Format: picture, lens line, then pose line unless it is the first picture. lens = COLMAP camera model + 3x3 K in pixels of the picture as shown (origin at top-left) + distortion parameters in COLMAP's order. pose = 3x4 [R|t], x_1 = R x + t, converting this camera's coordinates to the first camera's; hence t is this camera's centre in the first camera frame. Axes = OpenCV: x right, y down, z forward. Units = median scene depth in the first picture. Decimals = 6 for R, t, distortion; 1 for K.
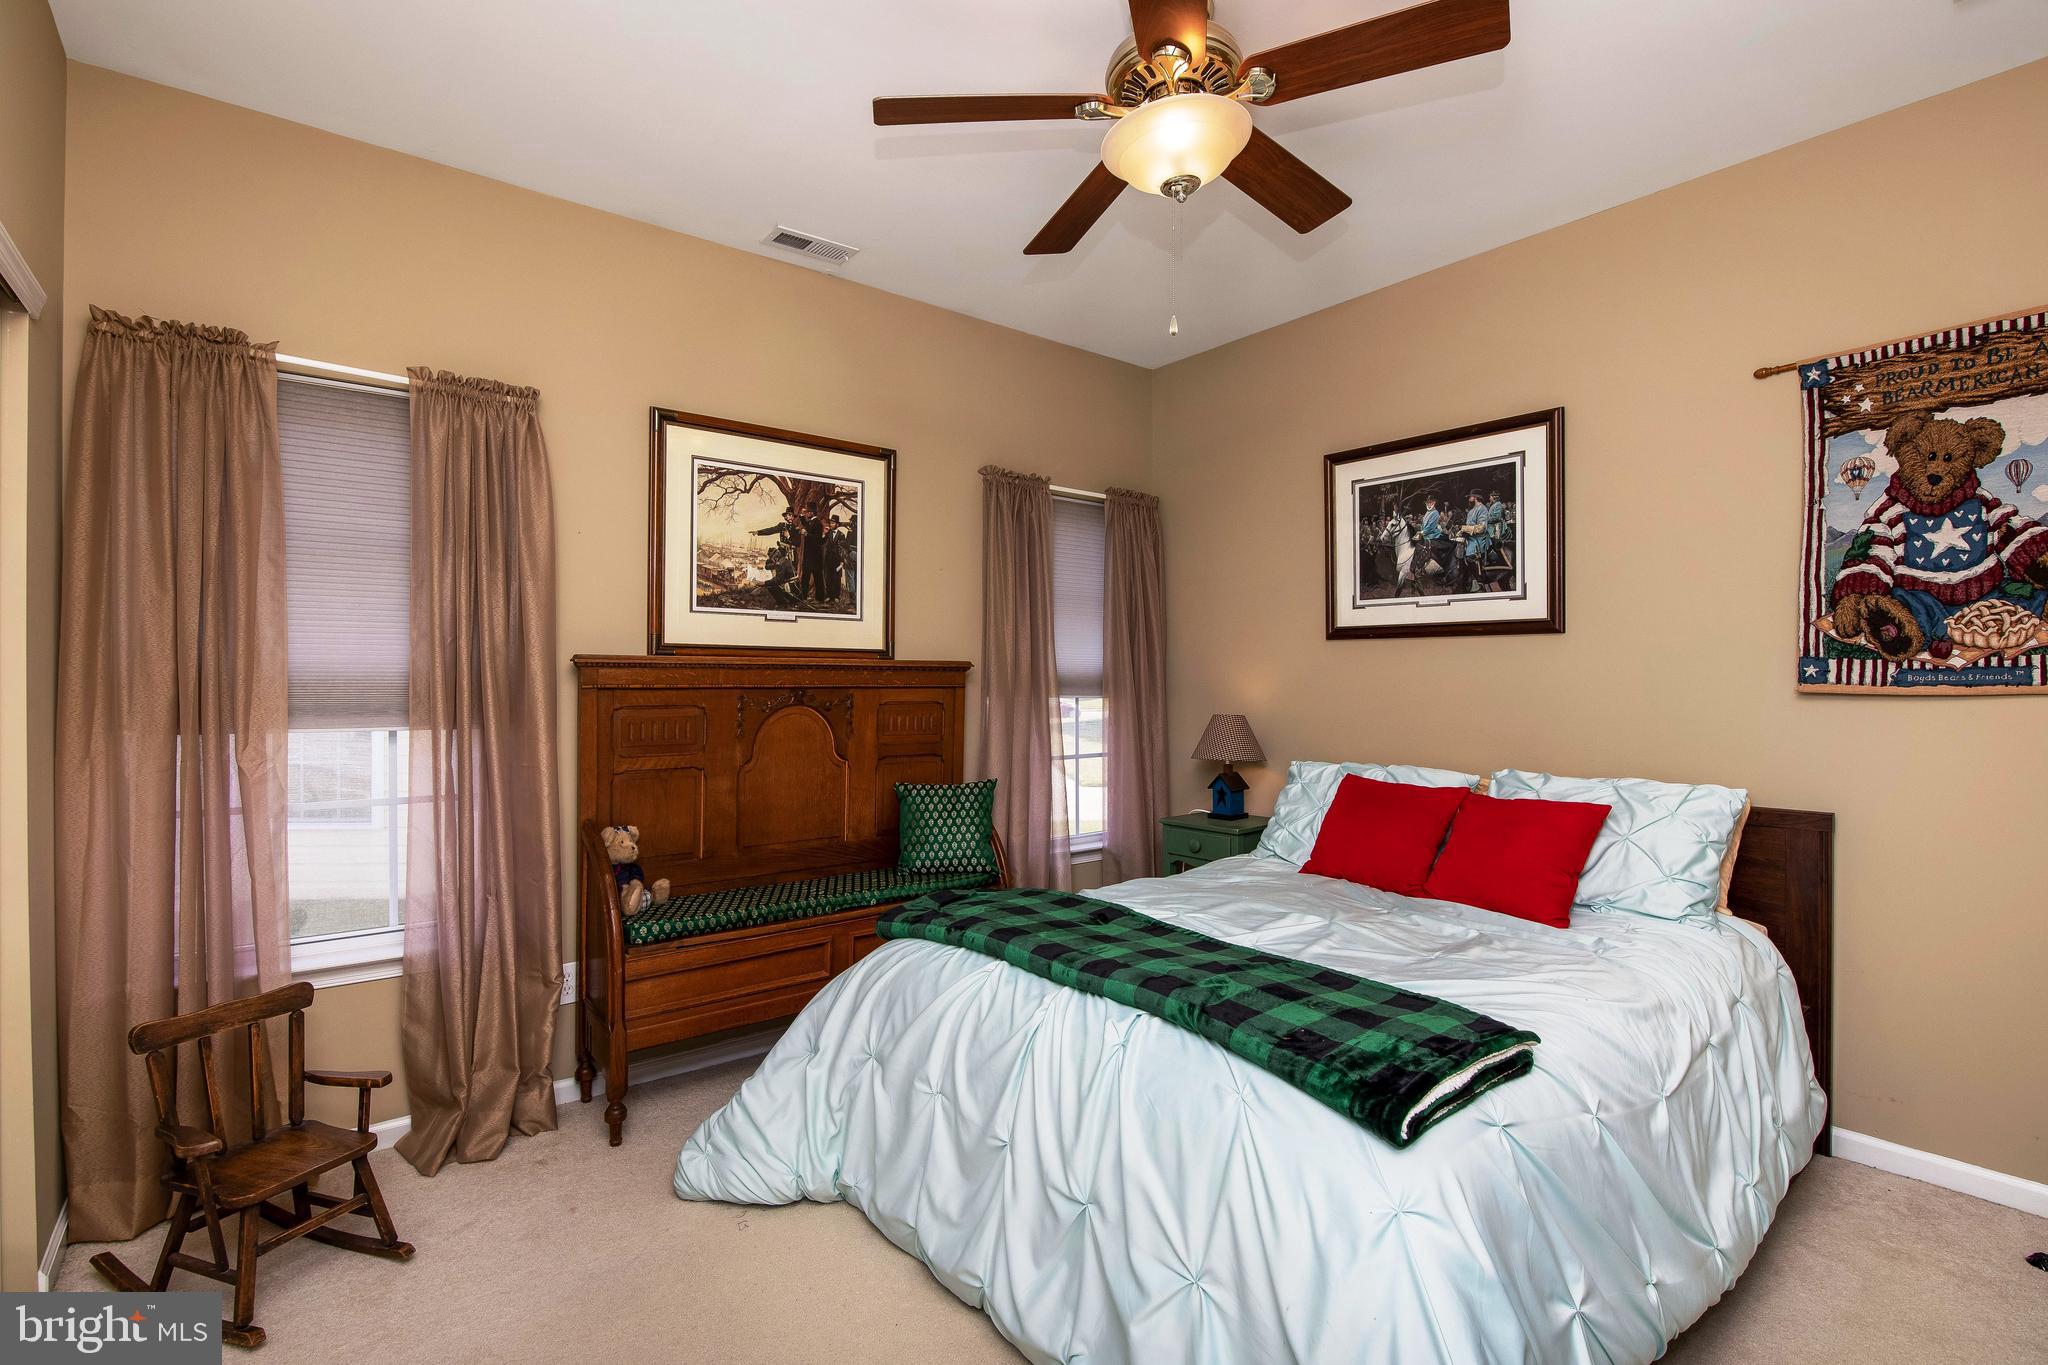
lens RADIAL K [[935.2, 0, 1023.0], [0, 935.2, 675.2], [0, 0, 1]] dist [-0.019558, 0.001599]
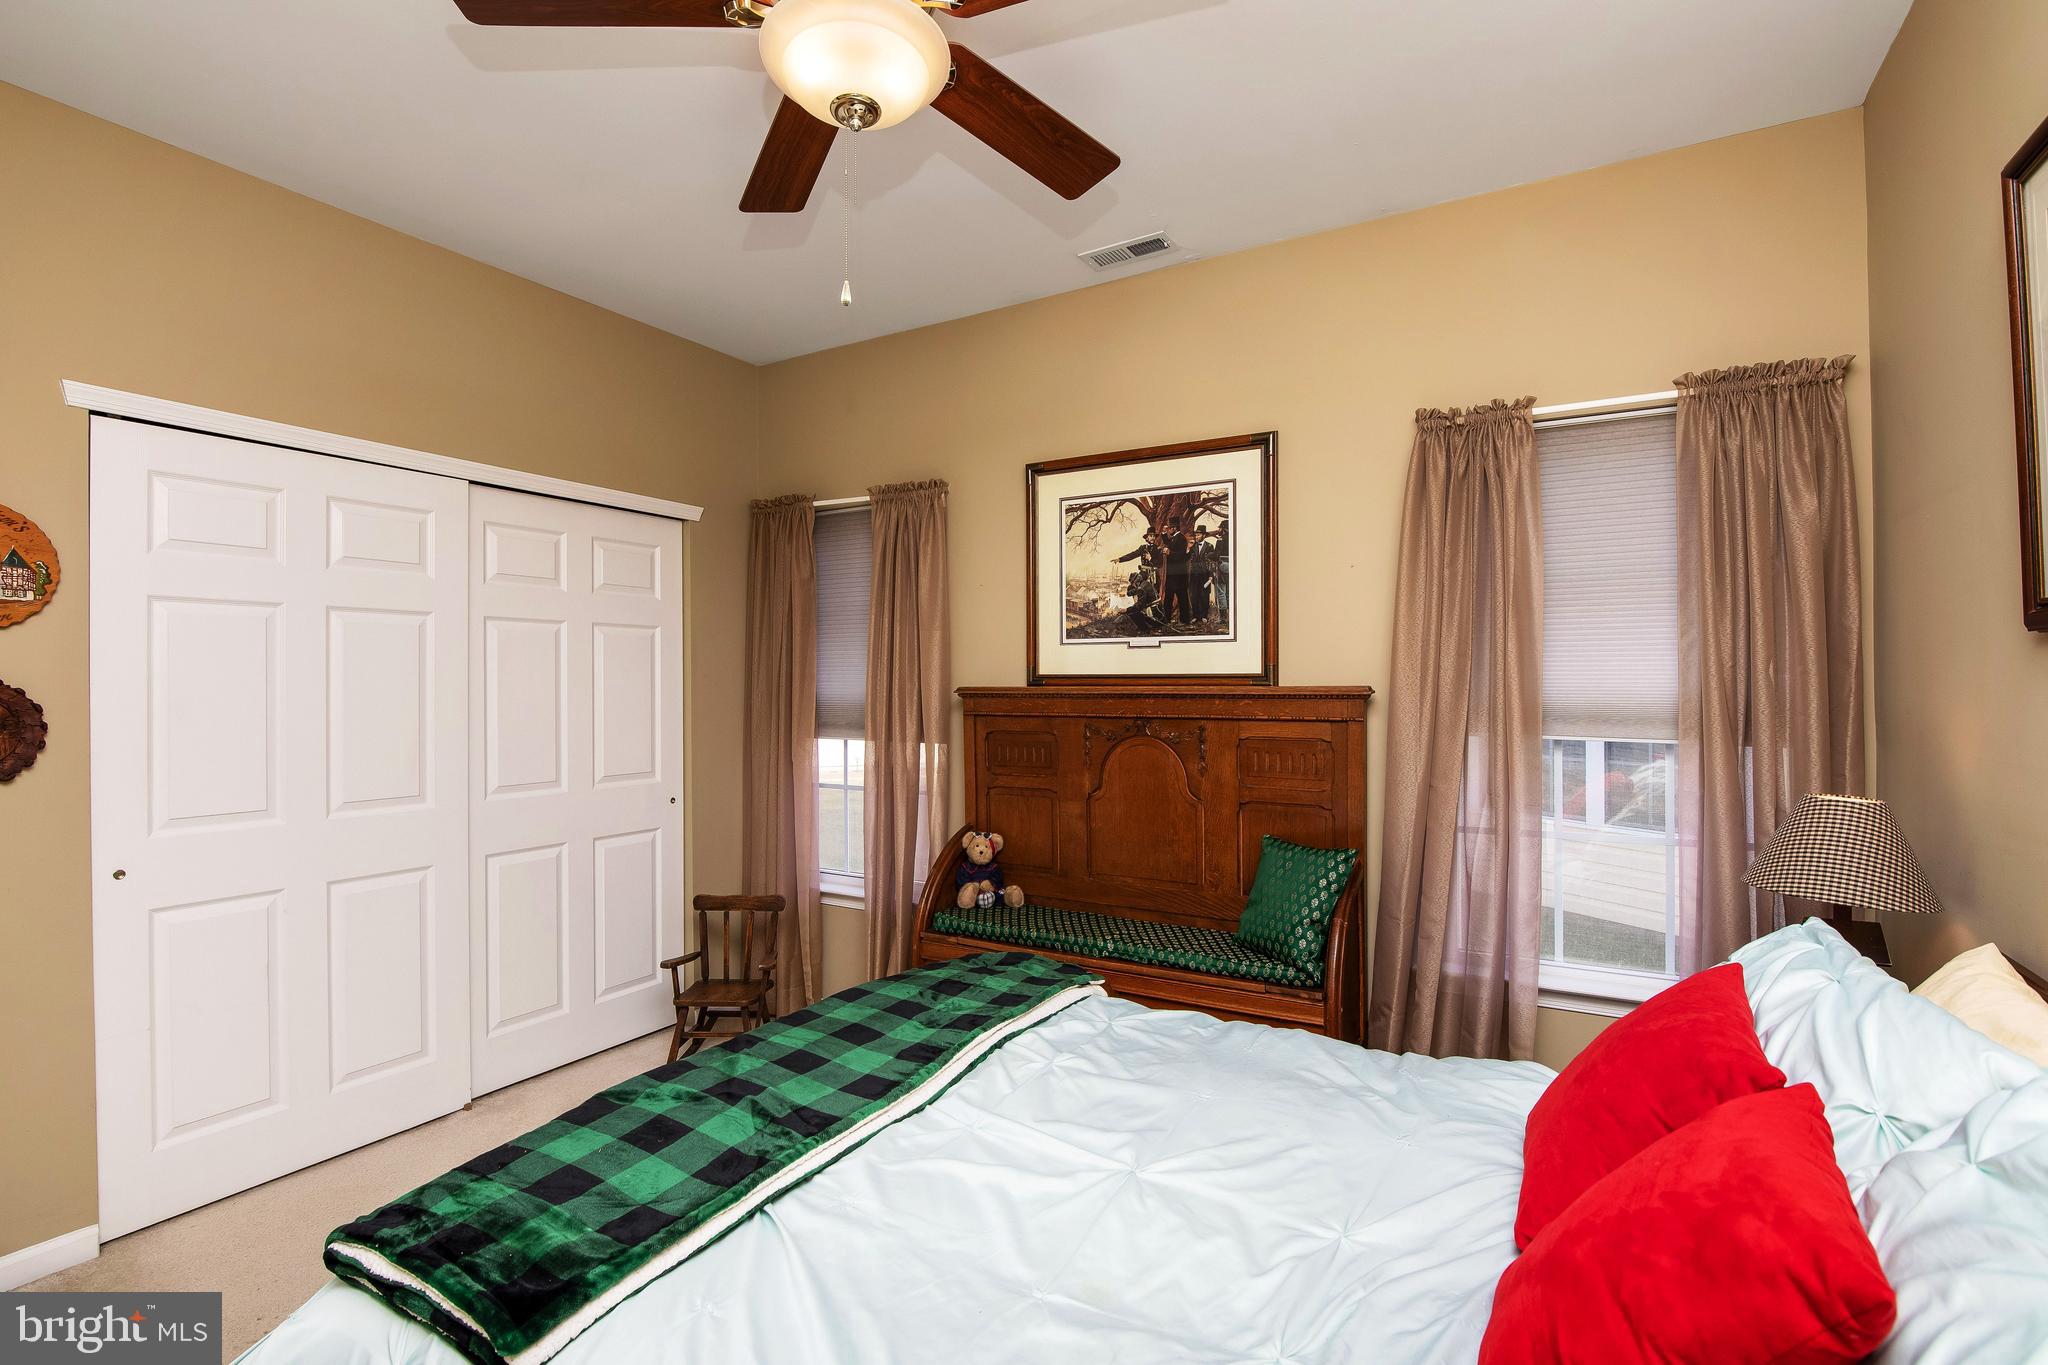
lens RADIAL K [[935.2, 0, 1019.1], [0, 935.2, 692.0], [0, 0, 1]] dist [-0.019558, 0.001599]
pose [[0.365497, -0.002811, -0.930808, 0.610368], [0.001306, 0.999996, -0.002507, -0.010731], [0.930811, -0.000300, 0.365499, 0.549774]]
